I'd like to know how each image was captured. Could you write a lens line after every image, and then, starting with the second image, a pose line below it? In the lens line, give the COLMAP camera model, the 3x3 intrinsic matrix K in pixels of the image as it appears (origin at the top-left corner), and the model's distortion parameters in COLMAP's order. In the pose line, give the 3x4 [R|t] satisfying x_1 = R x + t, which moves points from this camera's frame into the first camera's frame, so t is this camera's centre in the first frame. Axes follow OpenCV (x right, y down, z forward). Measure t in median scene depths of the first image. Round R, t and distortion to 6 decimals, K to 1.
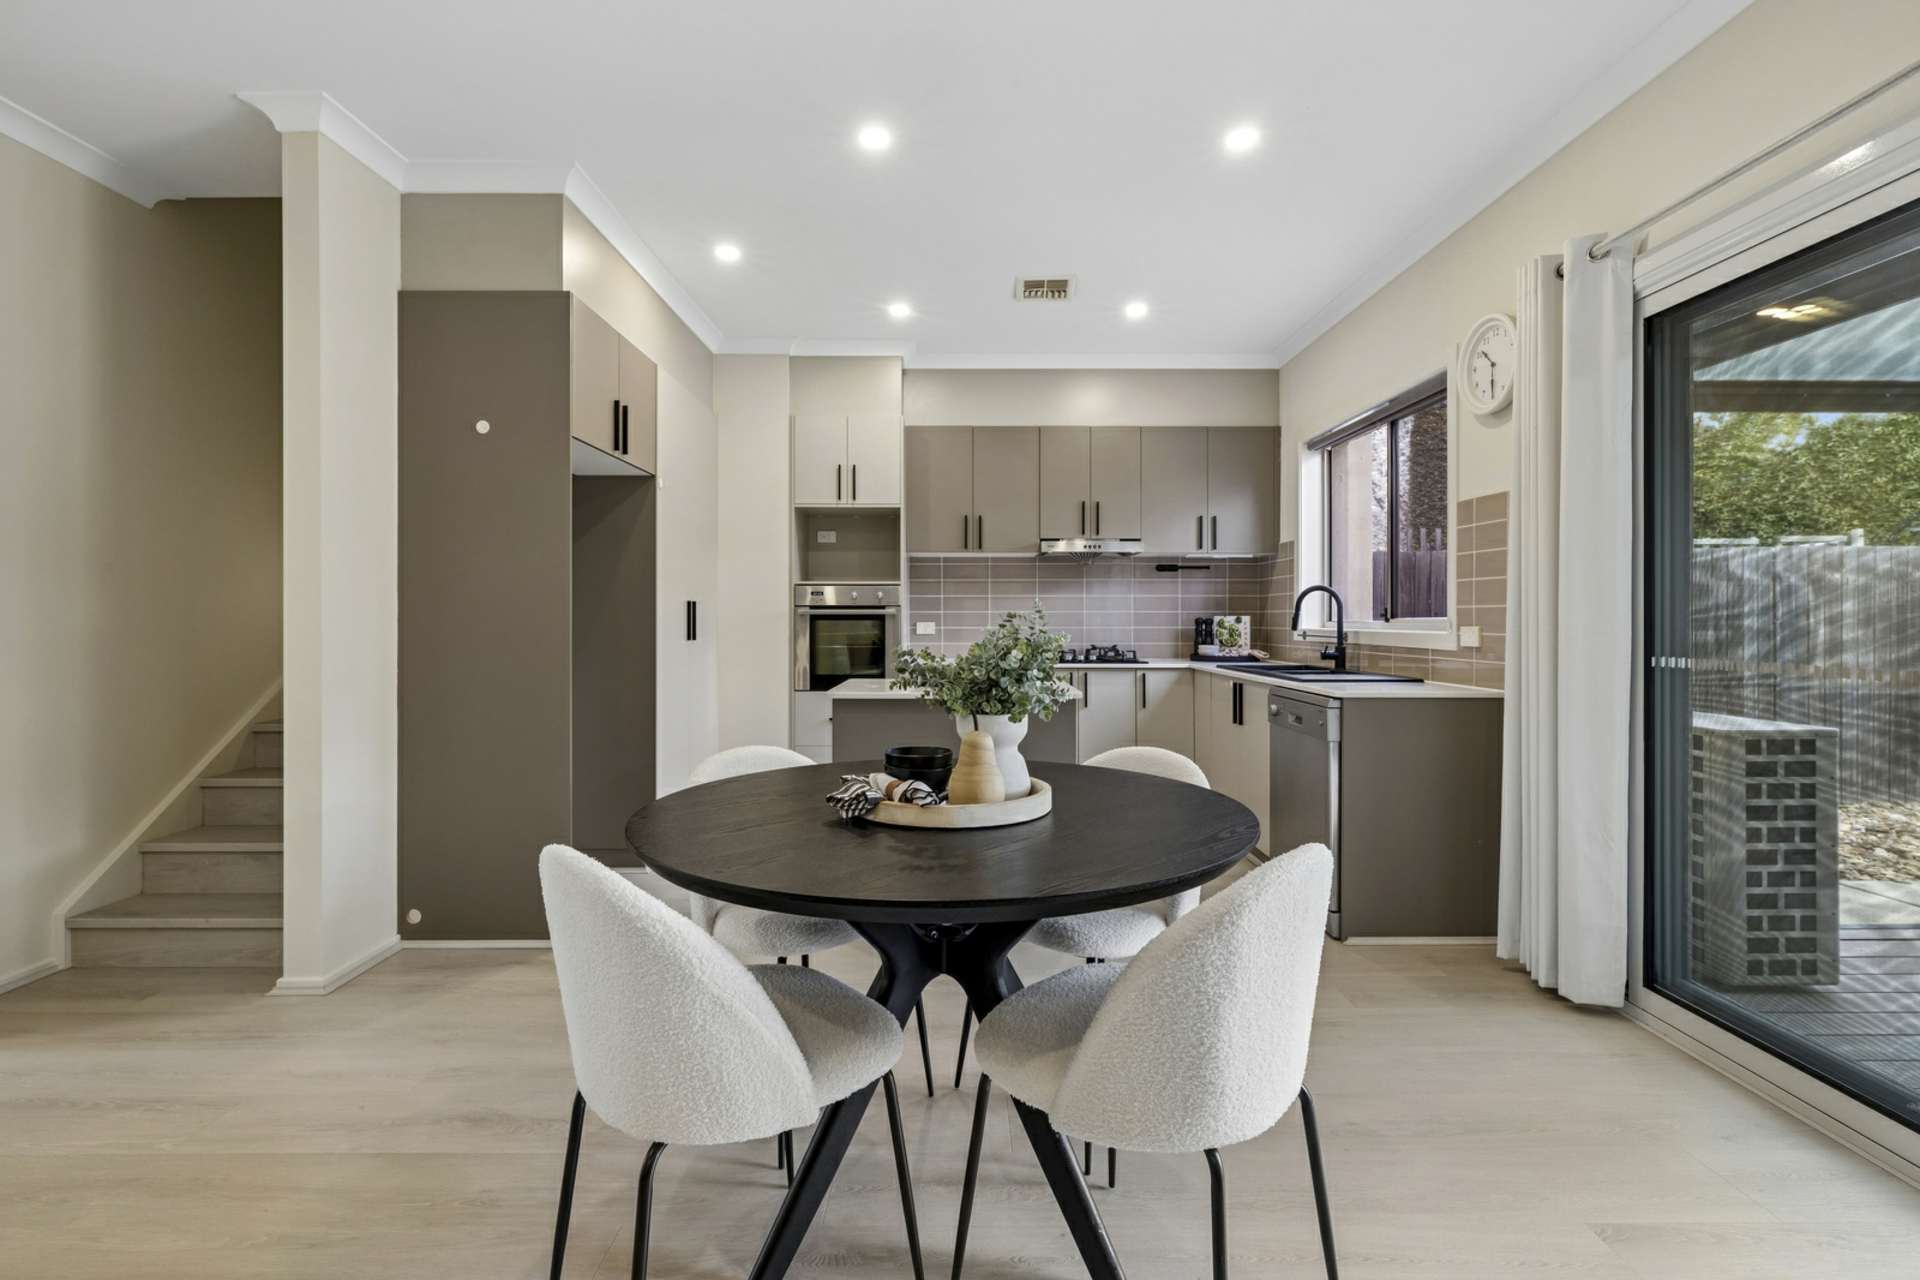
lens RADIAL K [[875.5, 0, 953.6], [0, 875.5, 622.2], [0, 0, 1]] dist [-0.001726, 0.000698]
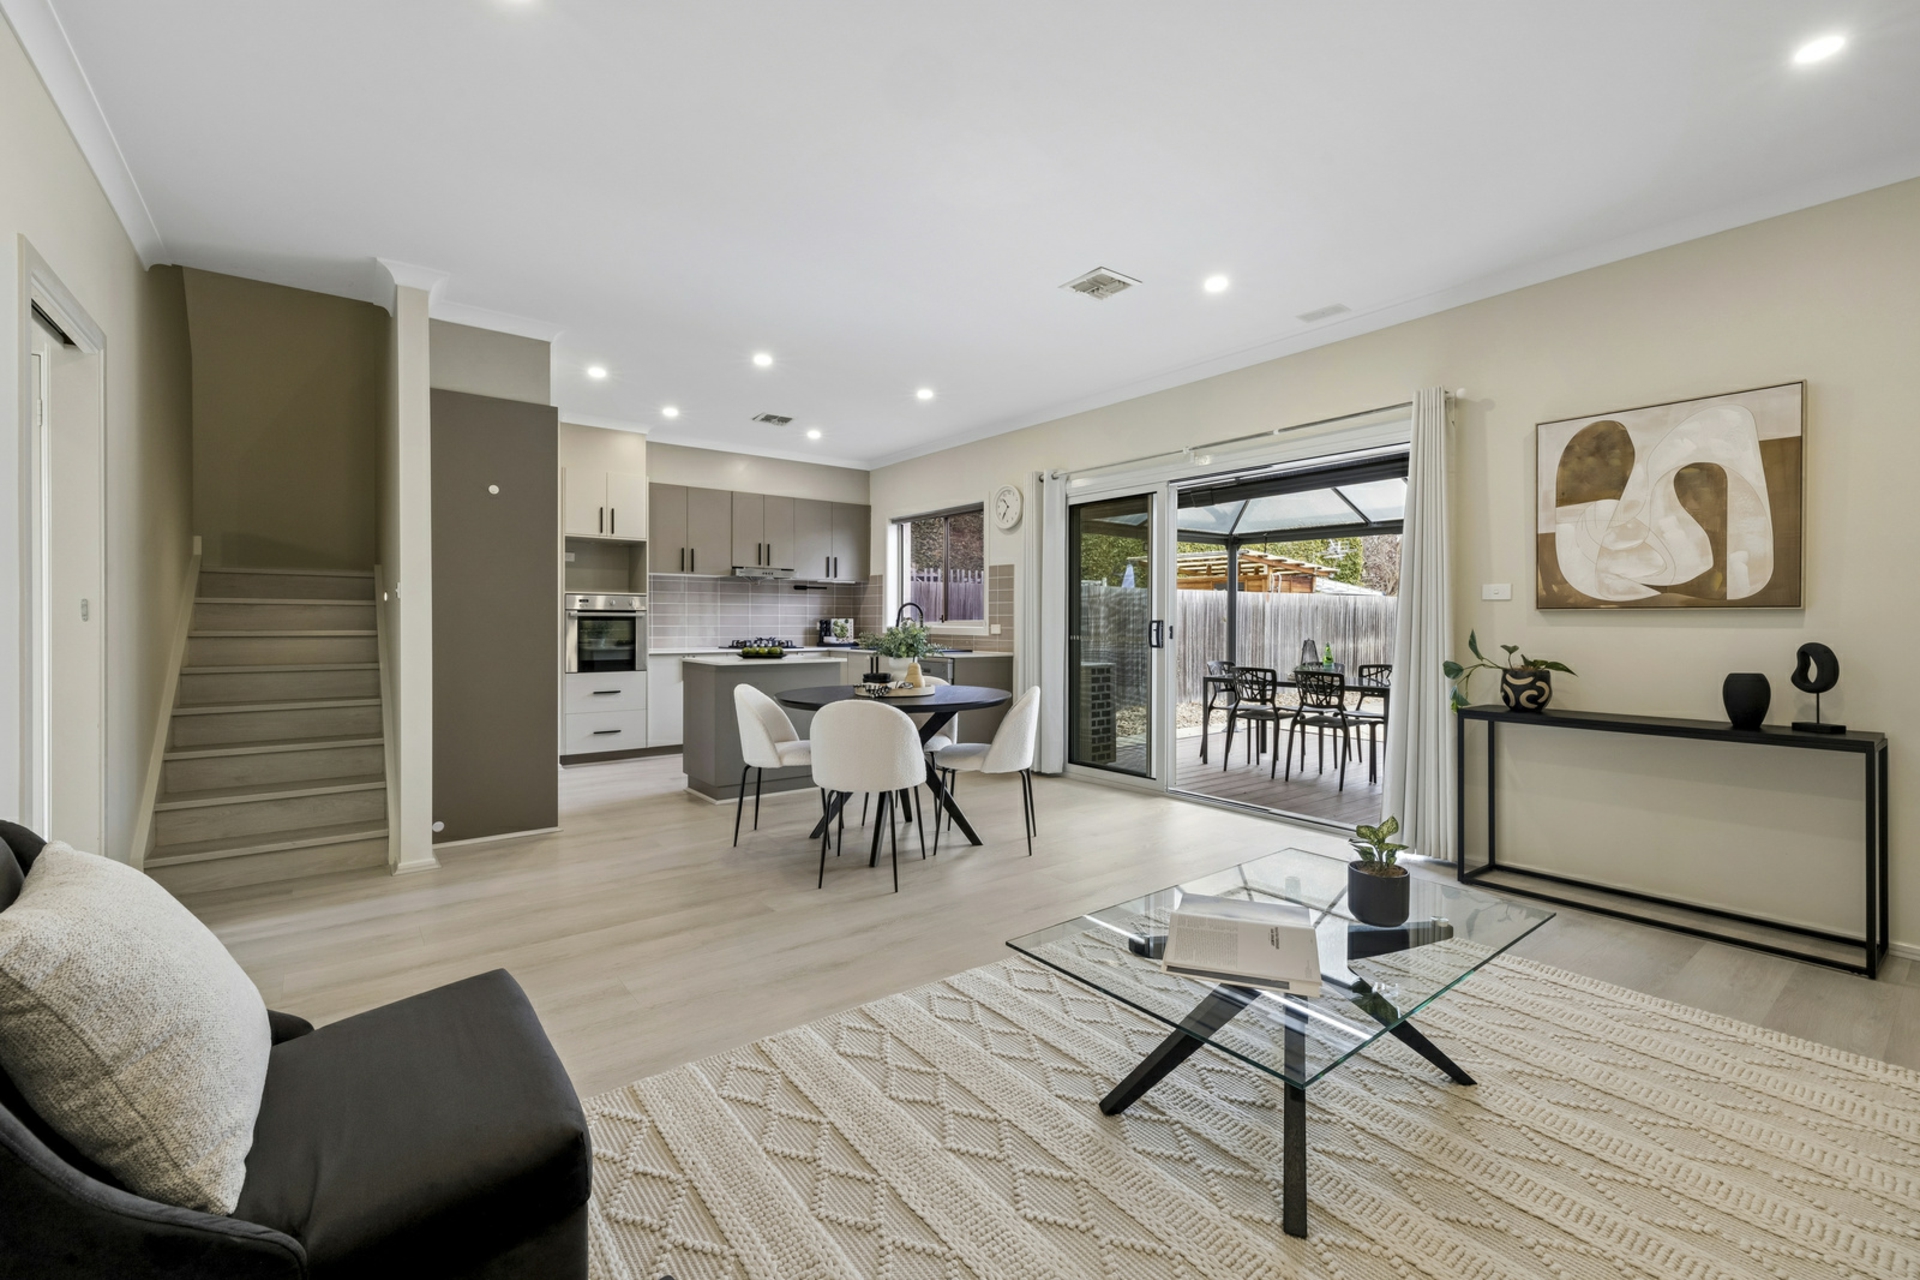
lens RADIAL K [[807.2, 0, 954.1], [0, 807.2, 622.2], [0, 0, 1]] dist [-0.000119, 0.000056]
pose [[0.796269, 0.001952, 0.604939, -0.453469], [-0.000710, 0.999997, -0.002292, 0.002723], [-0.604942, 0.001396, 0.796268, -0.341191]]
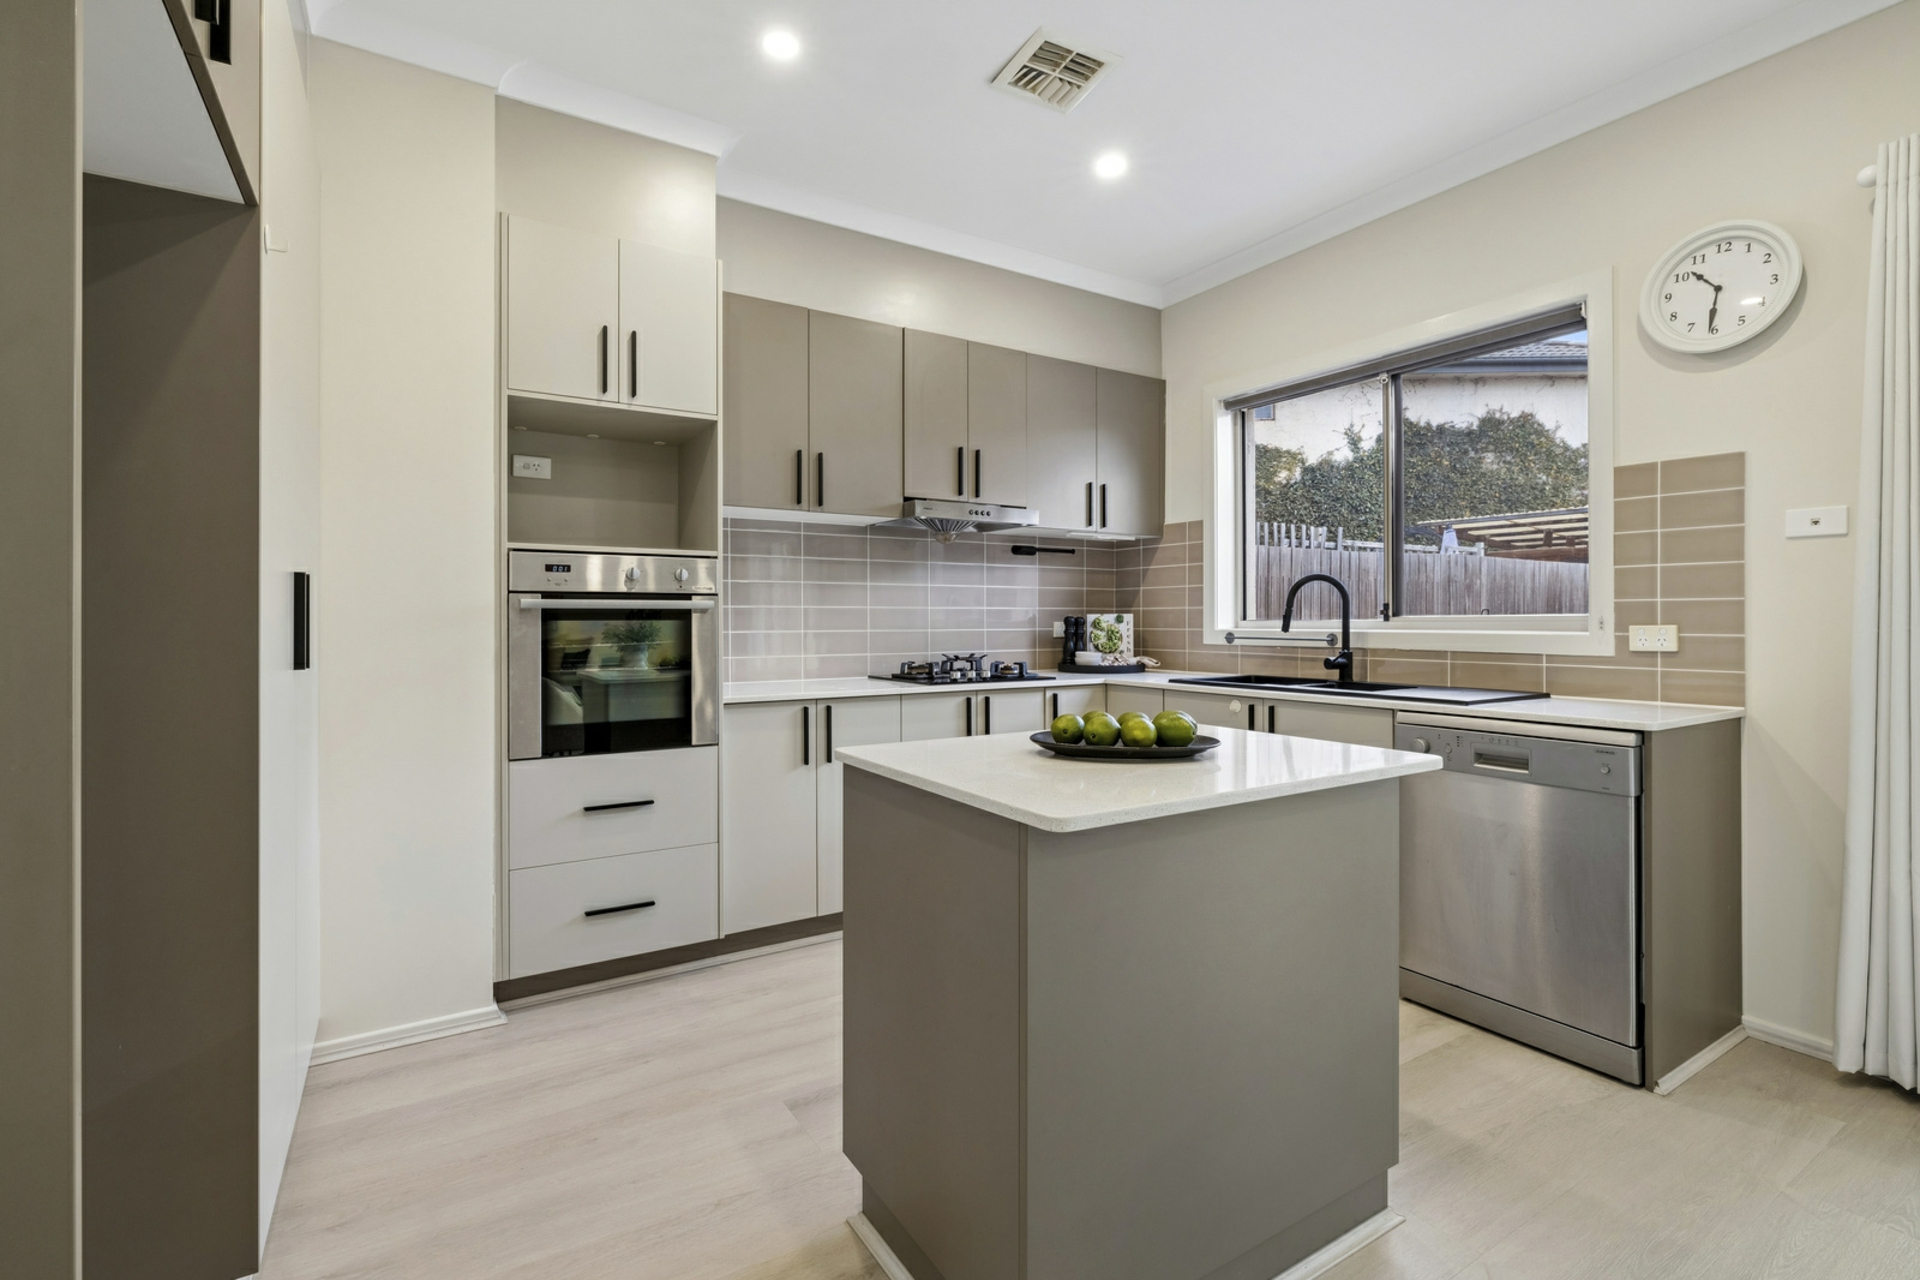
lens RADIAL K [[875.5, 0, 959.0], [0, 875.5, 621.3], [0, 0, 1]] dist [-0.001726, 0.000698]
pose [[0.849013, -0.001446, 0.528371, -0.227584], [0.003095, 0.999993, -0.002236, 0.000744], [-0.528363, 0.003534, 0.849011, 0.433408]]
